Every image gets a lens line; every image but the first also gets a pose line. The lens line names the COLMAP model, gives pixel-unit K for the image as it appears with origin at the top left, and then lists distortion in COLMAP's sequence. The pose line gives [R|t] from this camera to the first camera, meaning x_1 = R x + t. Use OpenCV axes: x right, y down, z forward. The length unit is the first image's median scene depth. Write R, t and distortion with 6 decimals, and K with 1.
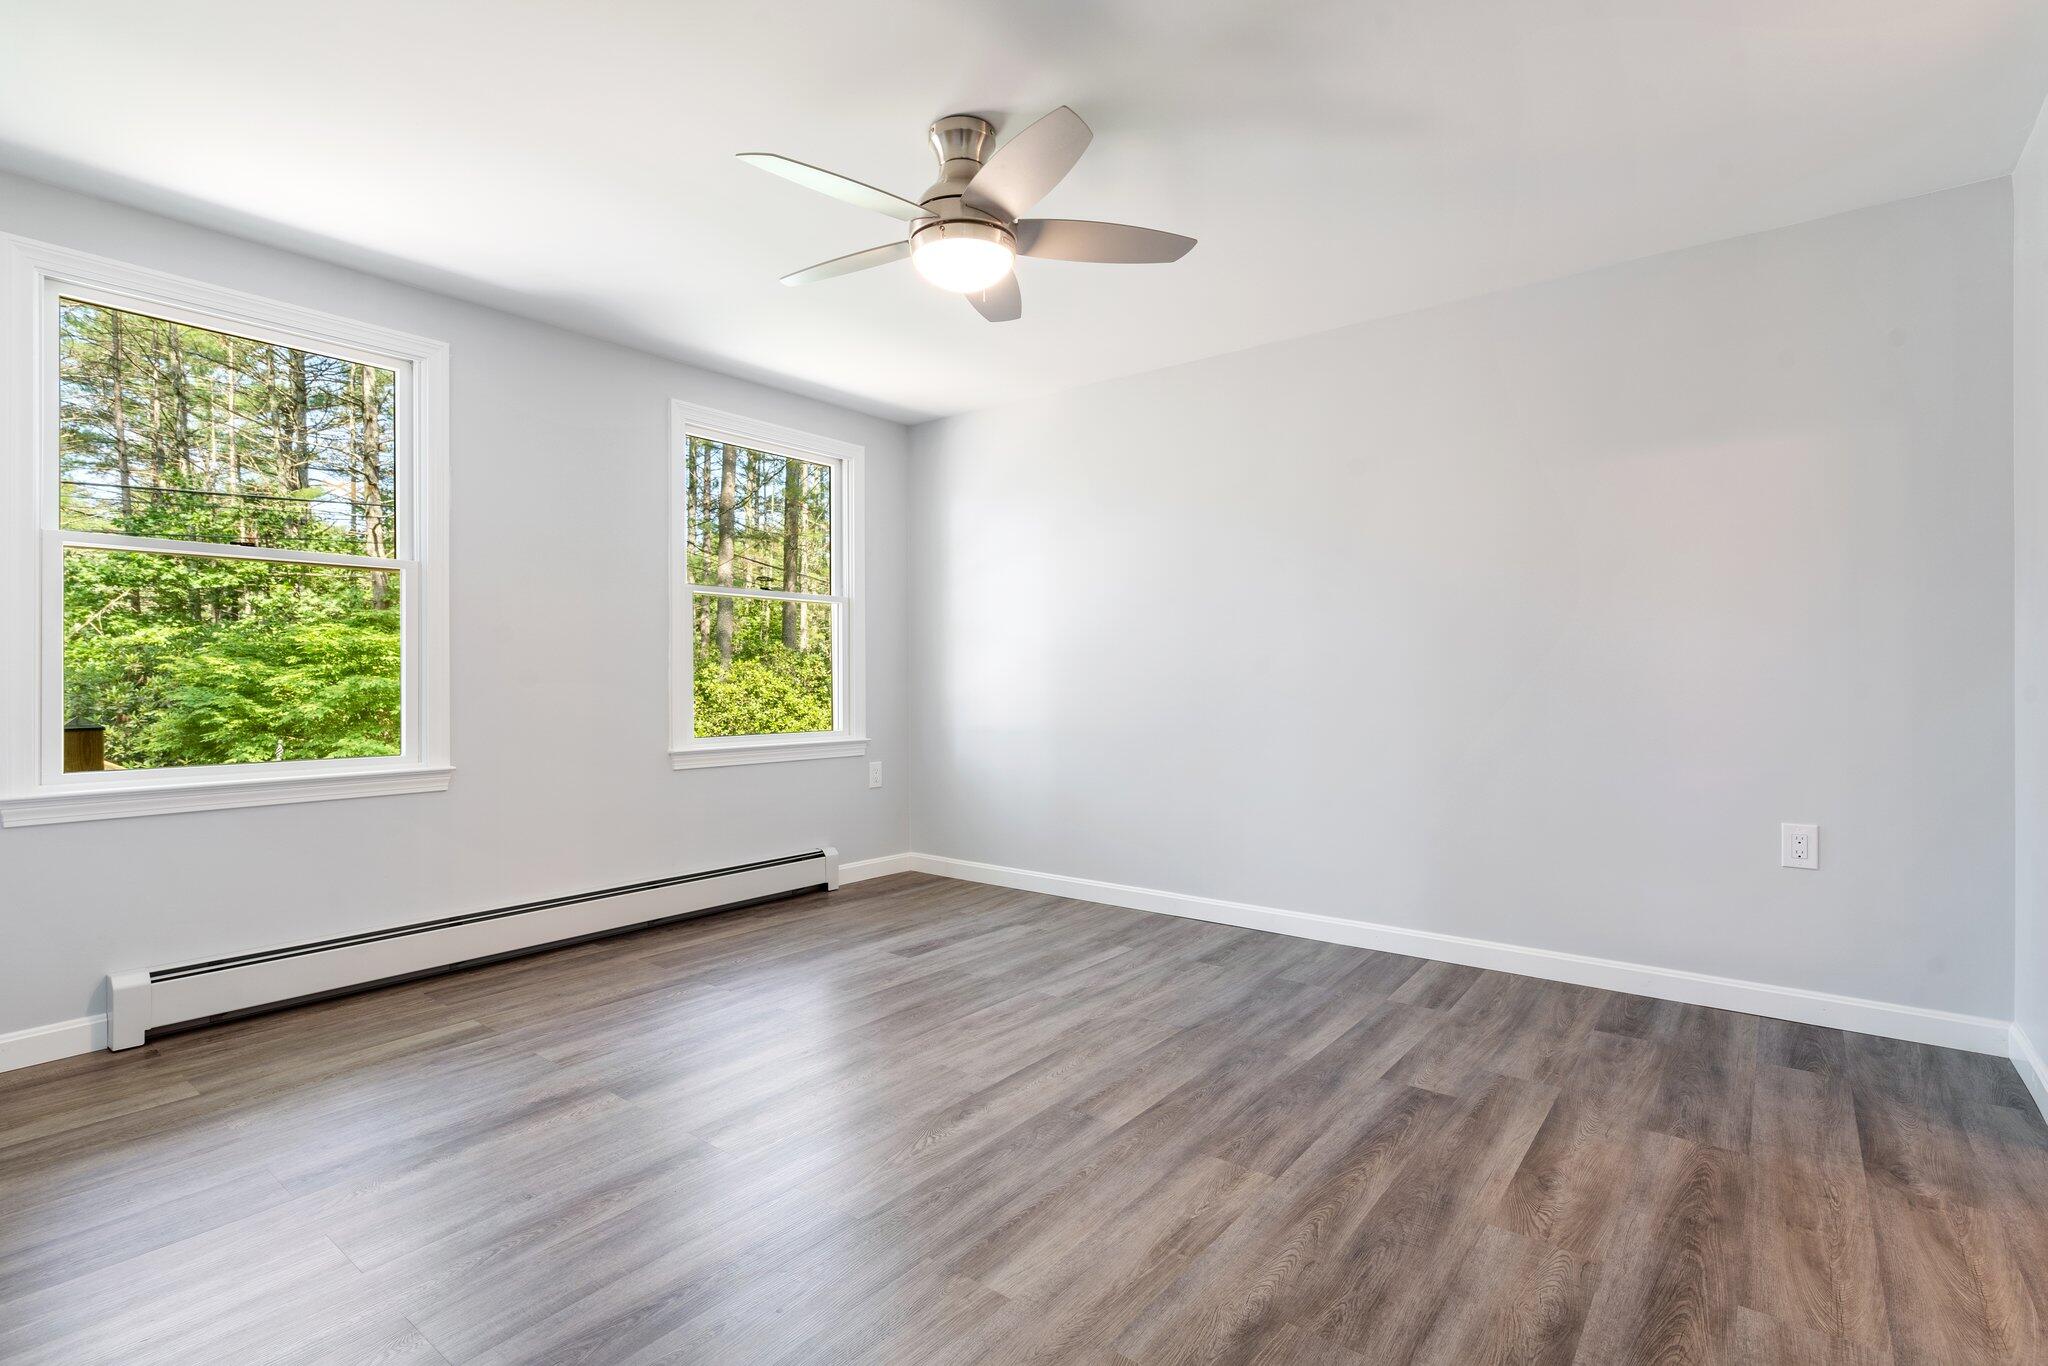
lens RADIAL K [[939.9, 0, 1022.2], [0, 939.9, 672.8], [0, 0, 1]] dist [-0.003702, 0.000144]
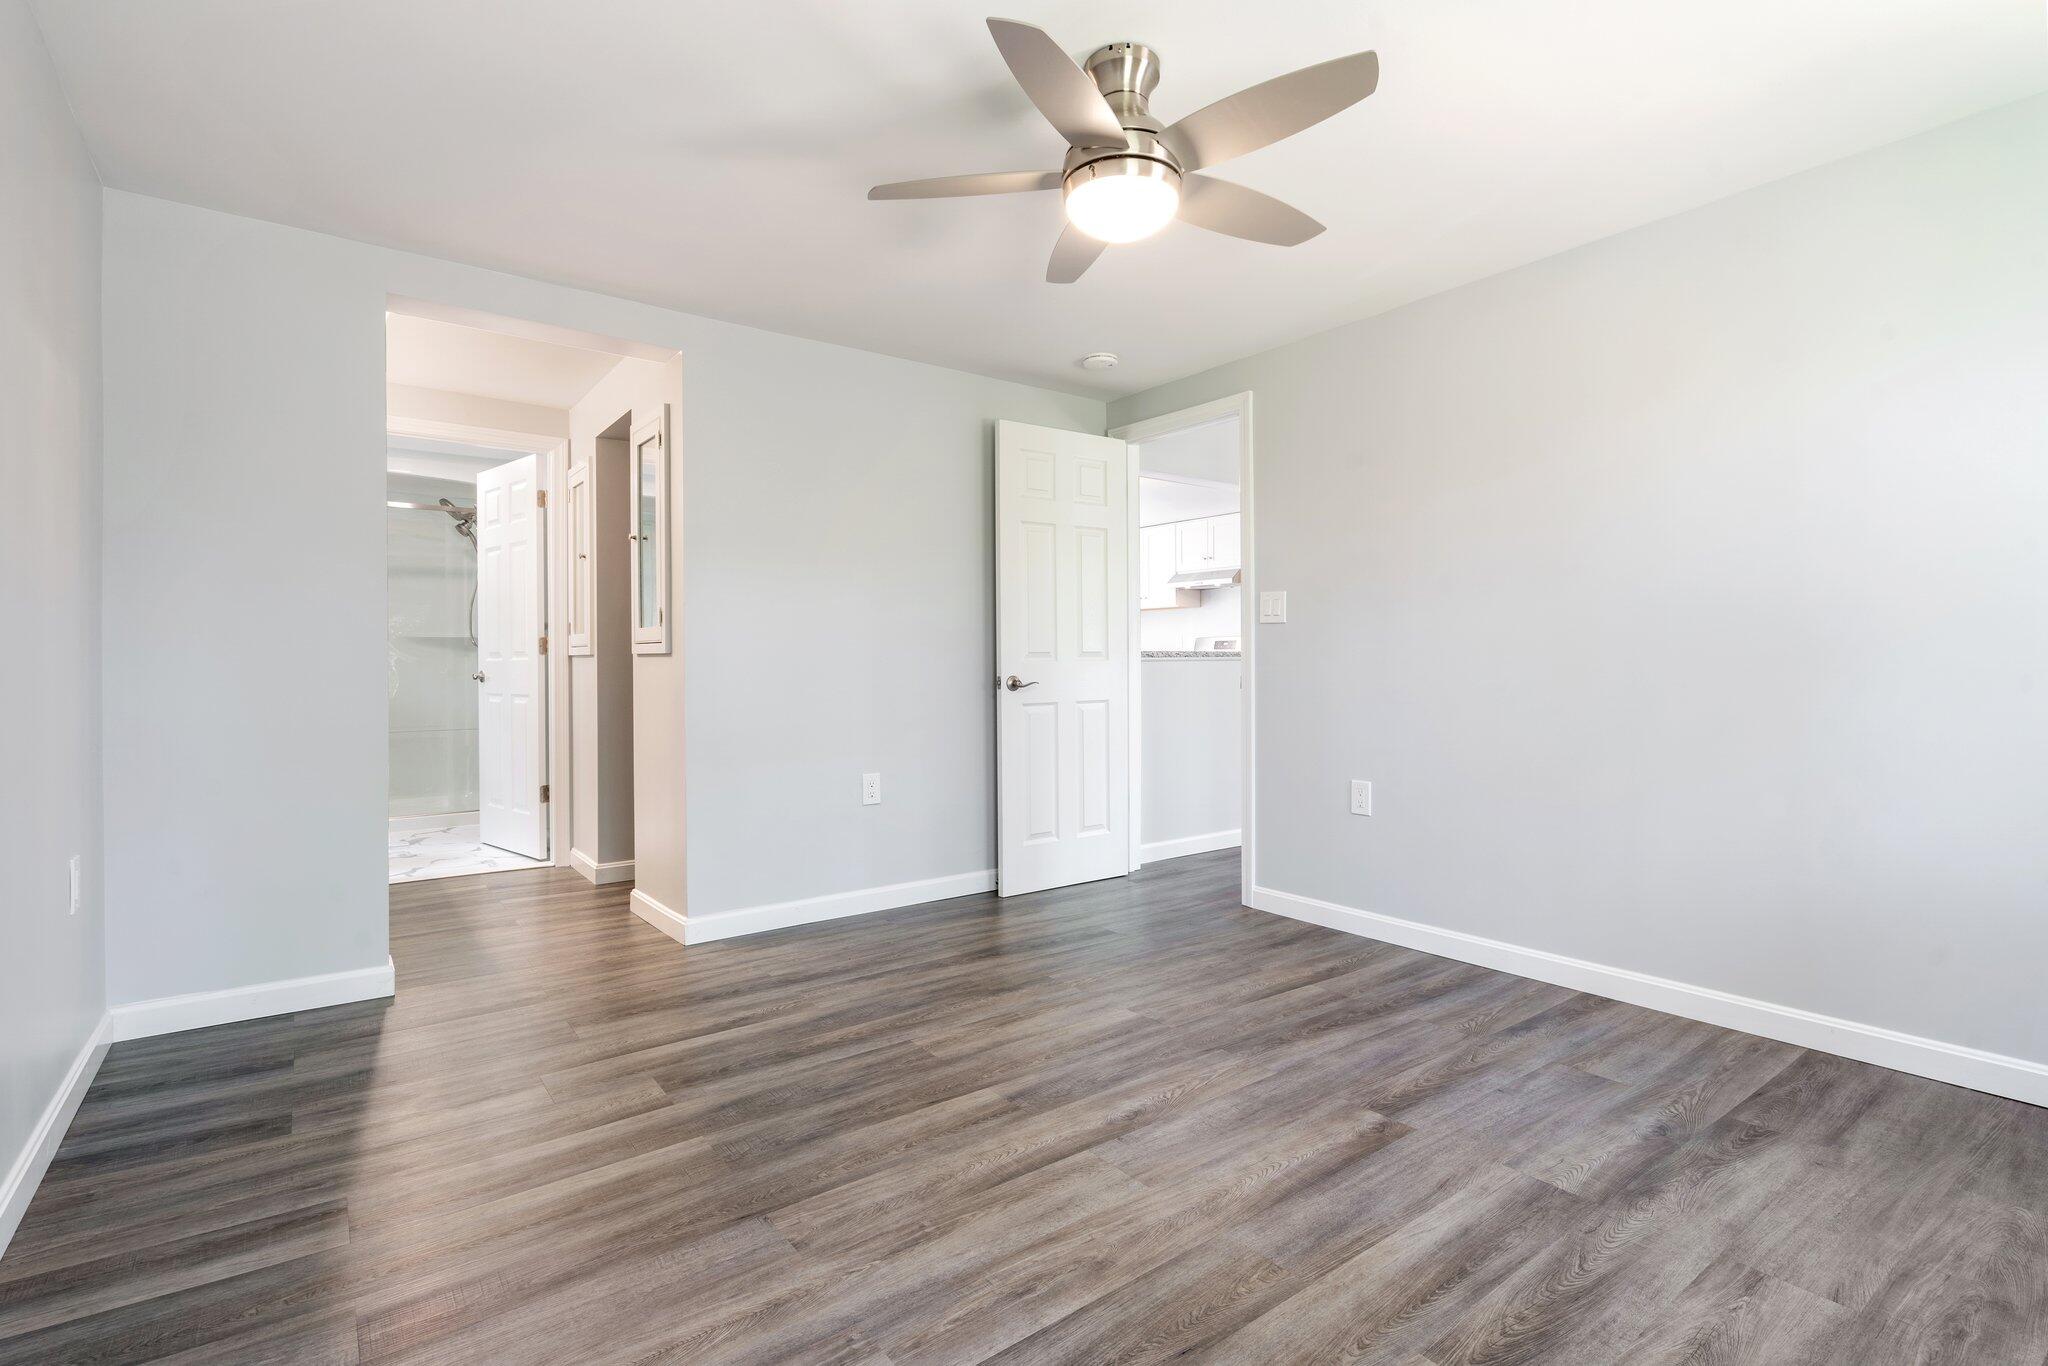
lens RADIAL K [[939.9, 0, 1022.2], [0, 939.9, 672.8], [0, 0, 1]] dist [-0.003702, 0.000144]
pose [[-0.964643, 0.002650, 0.263547, -0.209783], [0.004435, 0.999971, 0.006176, 0.004549], [-0.263523, 0.007127, -0.964627, 1.967637]]
